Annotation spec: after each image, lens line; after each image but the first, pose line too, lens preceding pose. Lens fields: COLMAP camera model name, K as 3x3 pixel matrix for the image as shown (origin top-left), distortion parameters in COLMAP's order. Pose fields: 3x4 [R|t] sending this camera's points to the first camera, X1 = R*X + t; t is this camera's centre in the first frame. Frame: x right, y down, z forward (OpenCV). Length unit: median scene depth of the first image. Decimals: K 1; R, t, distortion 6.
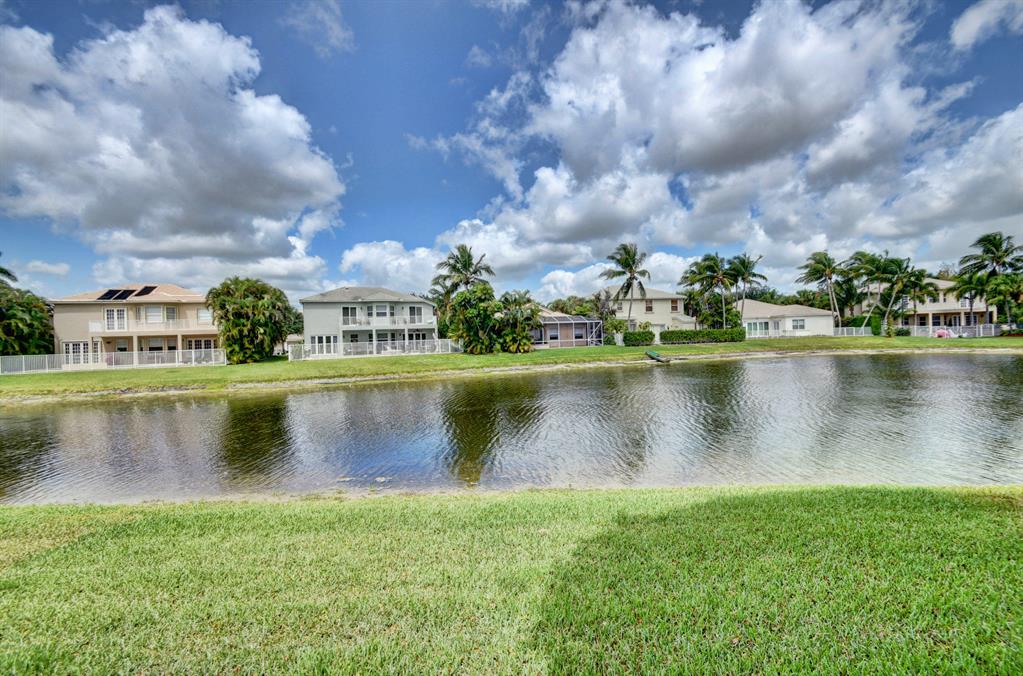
lens RADIAL K [[454.1, 0, 522.7], [0, 454.1, 334.6], [0, 0, 1]] dist [0.009232, -0.015130]
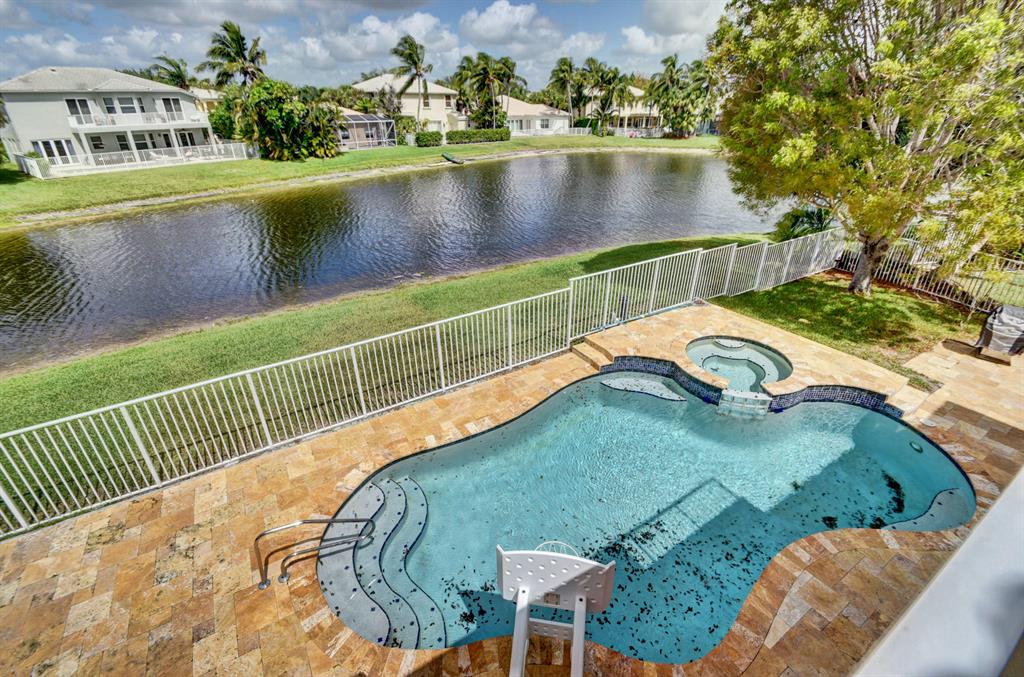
lens RADIAL K [[453.0, 0, 520.1], [0, 453.0, 331.1], [0, 0, 1]] dist [0.010439, -0.015537]
pose [[0.850866, -0.207564, 0.482642, -0.189423], [-0.023573, 0.902642, 0.429746, -0.050699], [-0.524853, -0.377033, 0.763135, -0.131766]]
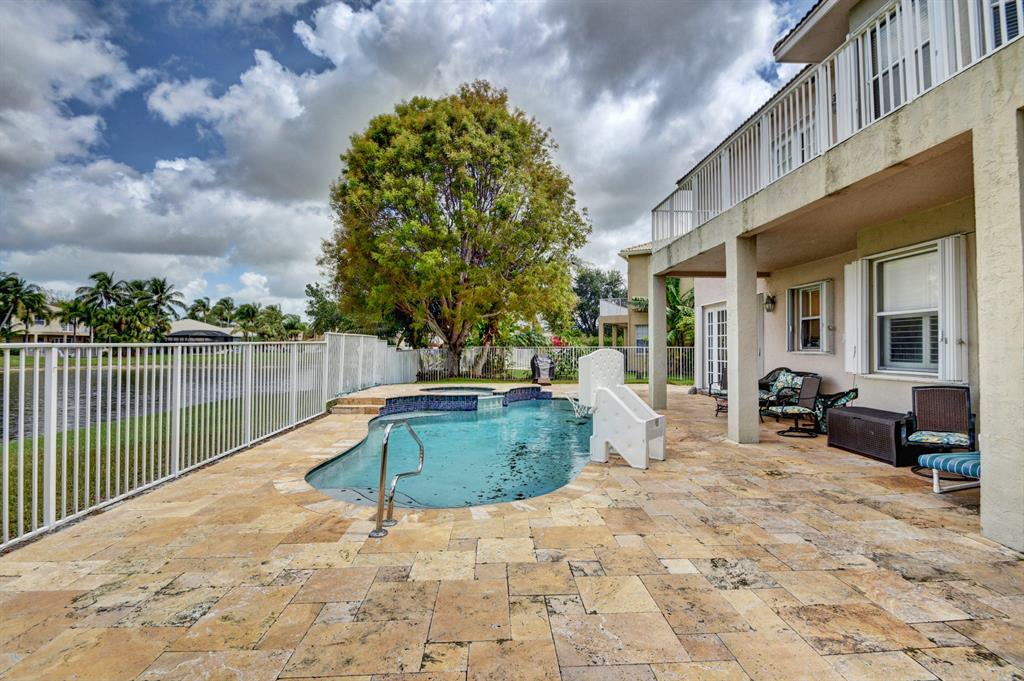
lens RADIAL K [[470.4, 0, 519.7], [0, 470.4, 335.0], [0, 0, 1]] dist [0.008034, -0.017523]
pose [[-0.054250, 0.060884, 0.996669, -0.267725], [-0.002932, 0.998125, -0.061133, 0.018238], [-0.998523, -0.006238, -0.053970, -0.064804]]
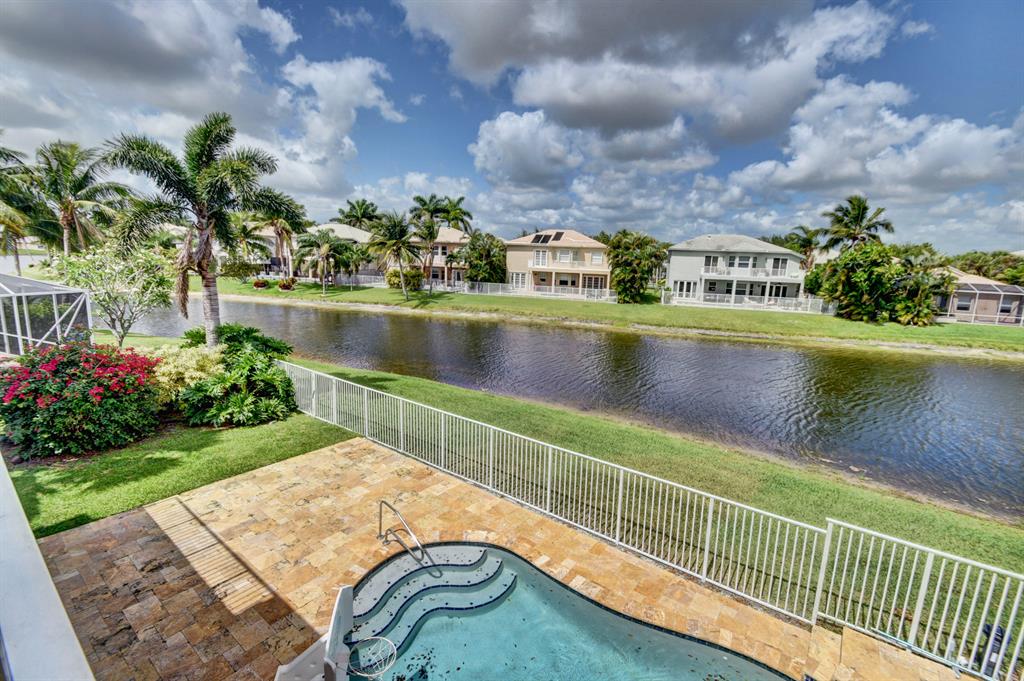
lens RADIAL K [[453.0, 0, 520.1], [0, 453.0, 333.1], [0, 0, 1]] dist [0.010439, -0.015537]
pose [[0.793249, 0.162677, -0.586764, -0.086077], [-0.062128, 0.980245, 0.187778, -0.056041], [0.605719, -0.112500, 0.787685, -0.131969]]
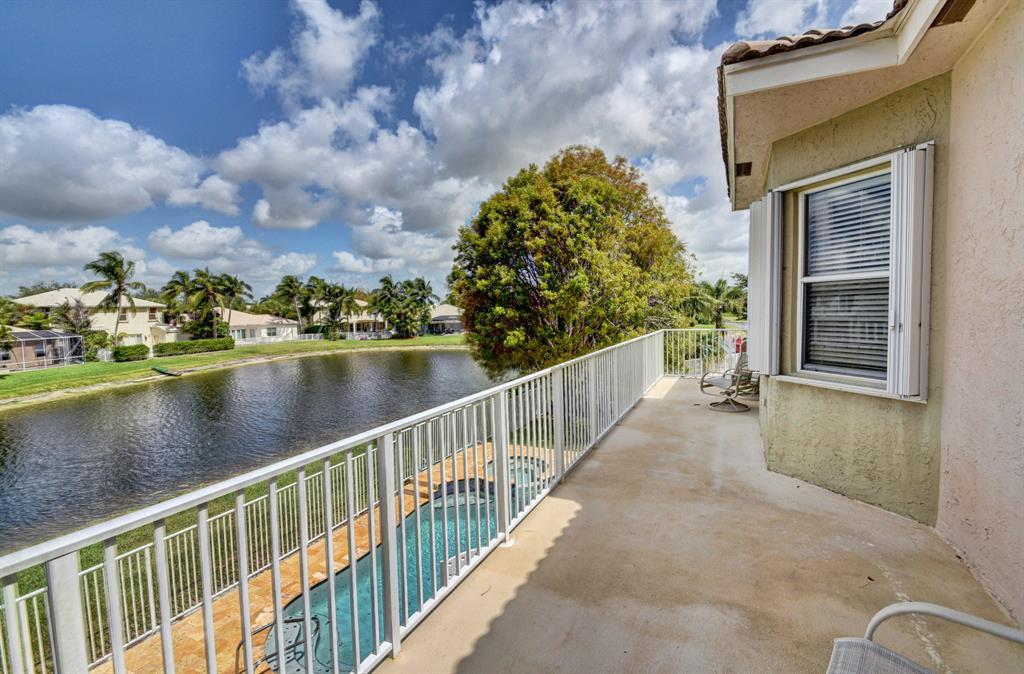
lens RADIAL K [[459.2, 0, 512.0], [0, 459.2, 337.0], [0, 0, 1]] dist [0.015831, -0.022064]
pose [[0.442420, -0.032327, 0.896225, -0.268015], [0.009225, 0.999461, 0.031497, -0.050668], [-0.896761, -0.005667, 0.442480, -0.157823]]
